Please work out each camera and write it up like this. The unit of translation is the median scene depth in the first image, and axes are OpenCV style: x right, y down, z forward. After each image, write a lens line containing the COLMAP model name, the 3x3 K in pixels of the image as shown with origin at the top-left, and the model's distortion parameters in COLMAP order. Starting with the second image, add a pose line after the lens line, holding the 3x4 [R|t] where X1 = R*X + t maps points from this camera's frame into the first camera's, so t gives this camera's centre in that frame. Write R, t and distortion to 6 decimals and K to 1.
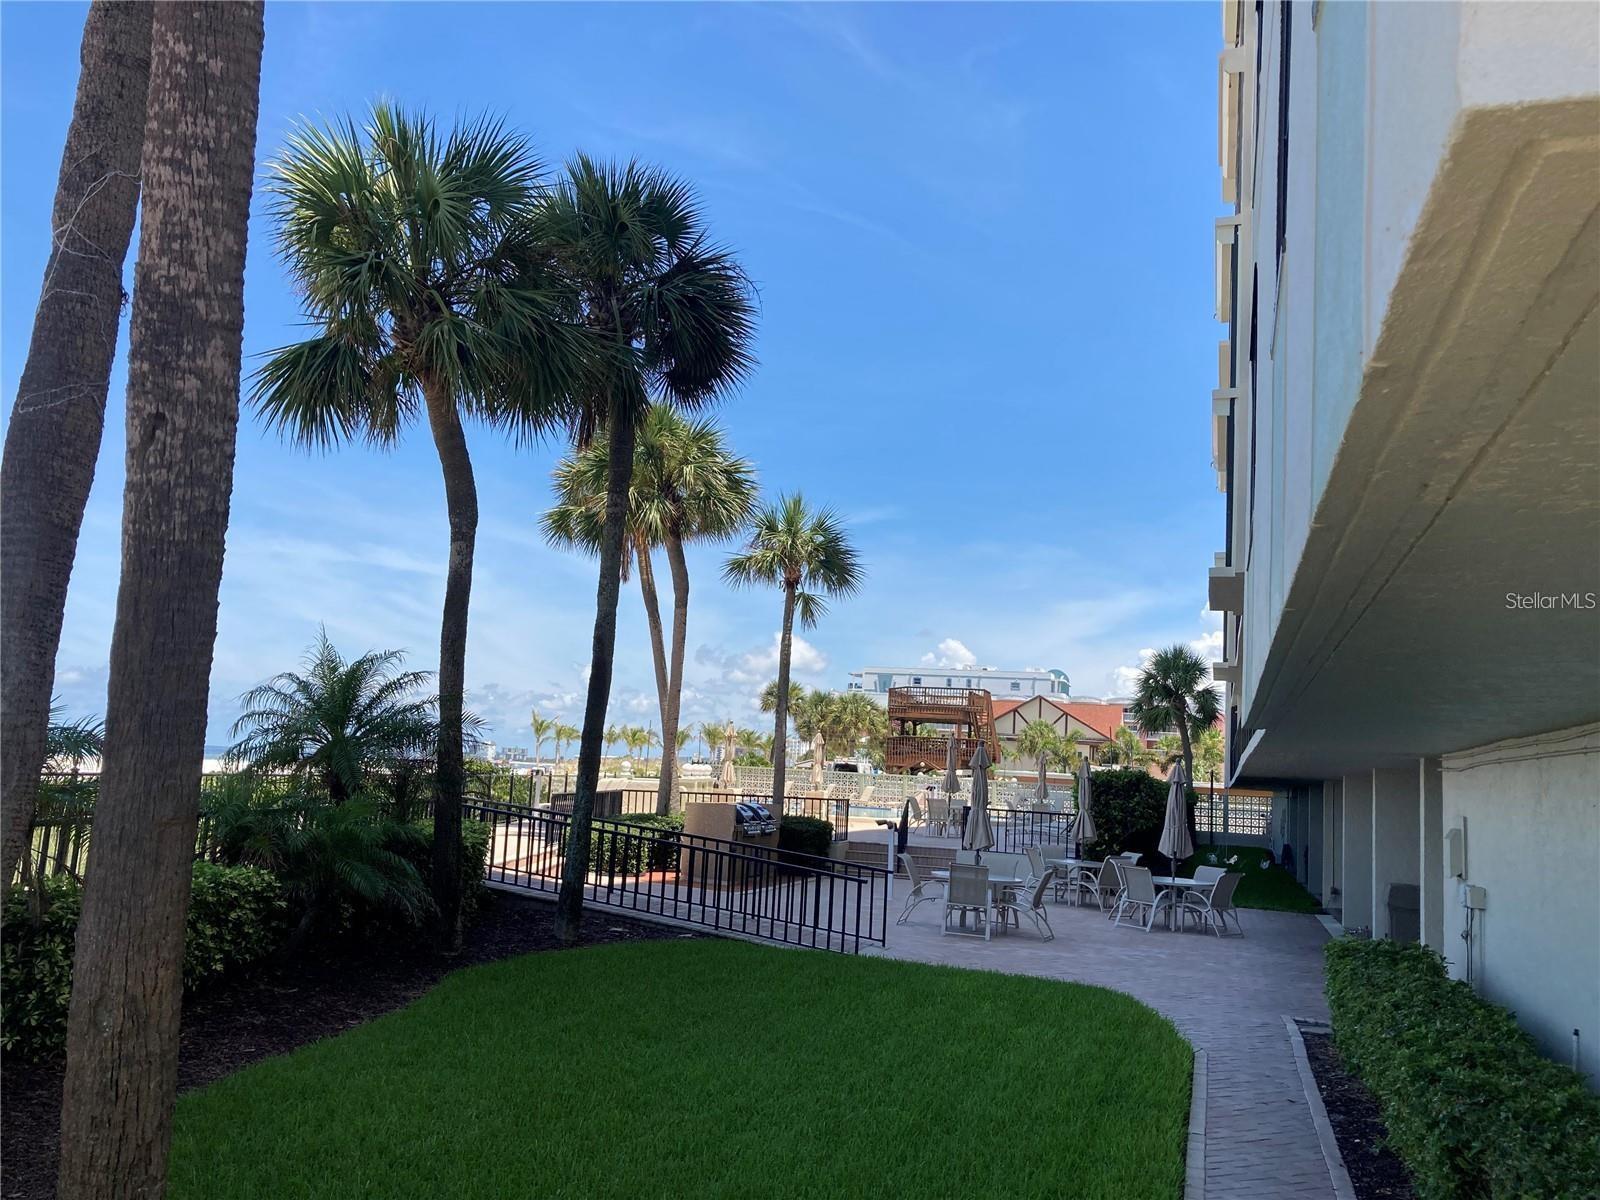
lens RADIAL K [[1272.8, 0, 798.8], [0, 1272.8, 606.4], [0, 0, 1]] dist [0.010028, 0.003878]
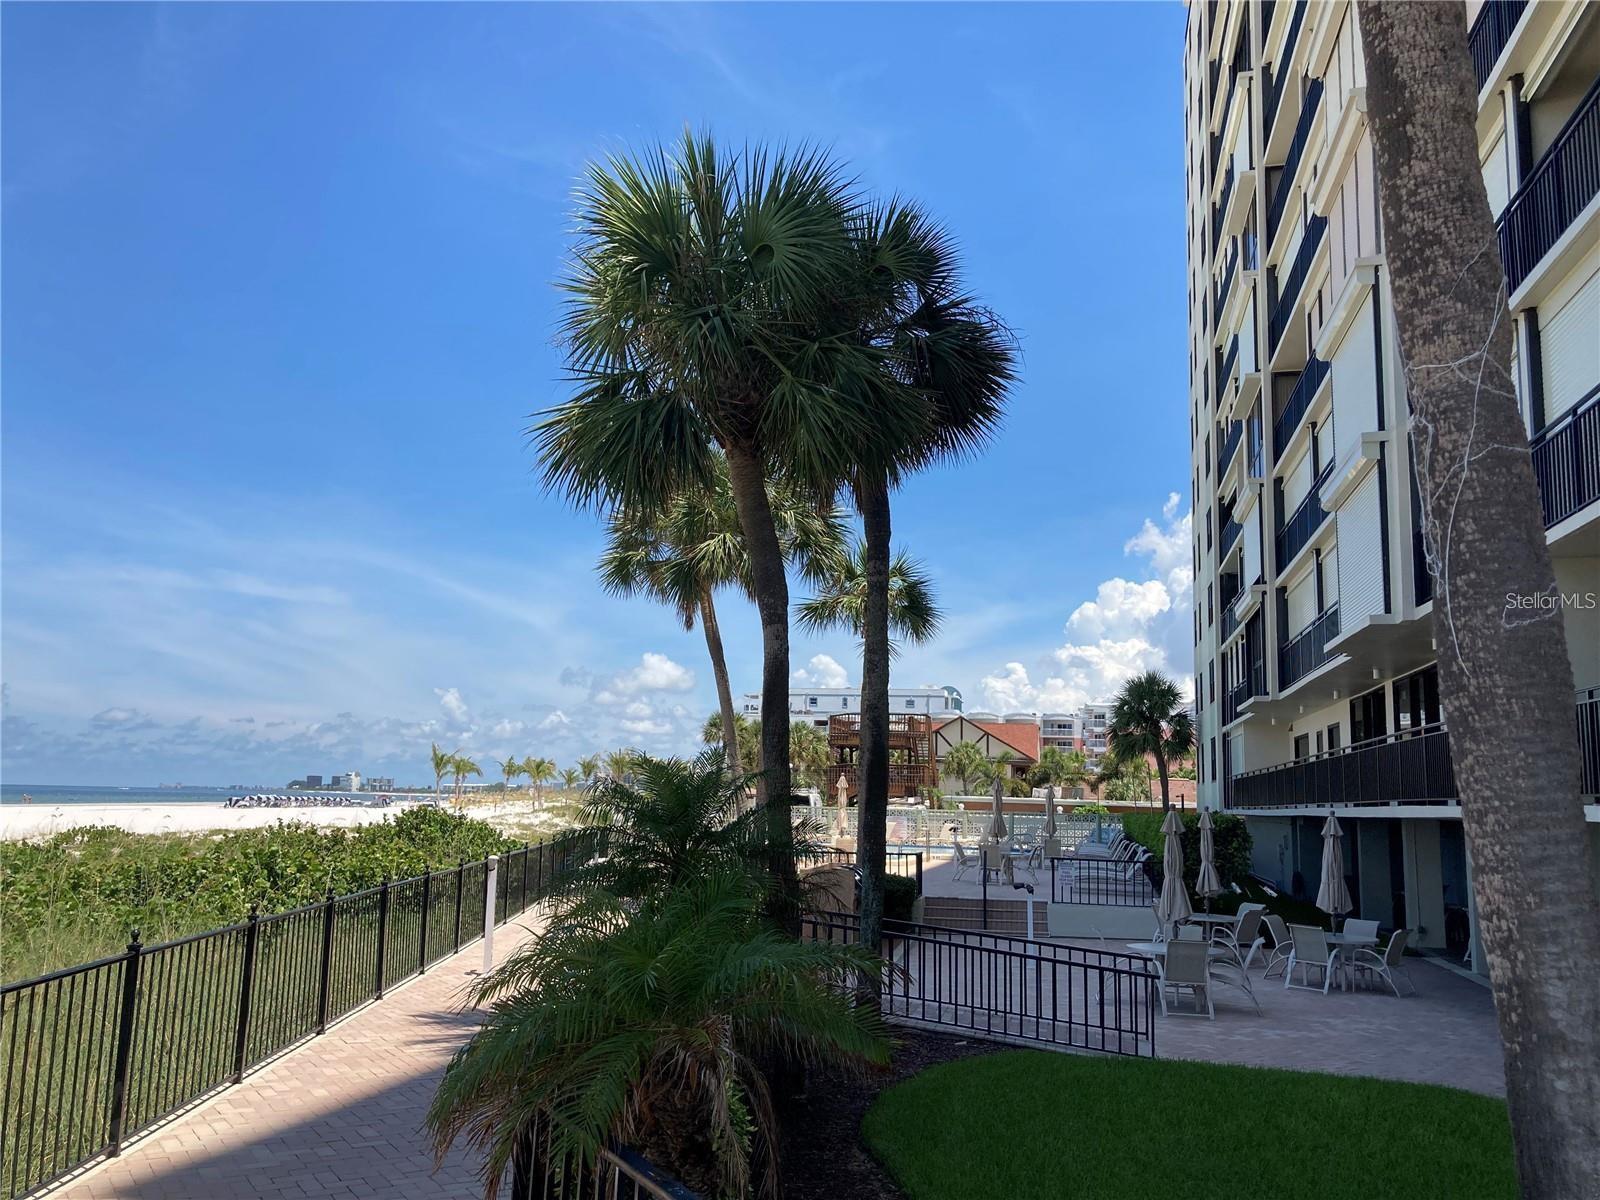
lens RADIAL K [[1284.9, 0, 797.2], [0, 1284.9, 593.1], [0, 0, 1]] dist [0.012144, 0.009935]
pose [[0.994620, -0.017439, 0.102112, -0.118964], [0.019863, 0.999543, -0.022766, -0.018159], [-0.101669, 0.024672, 0.994512, 0.036208]]
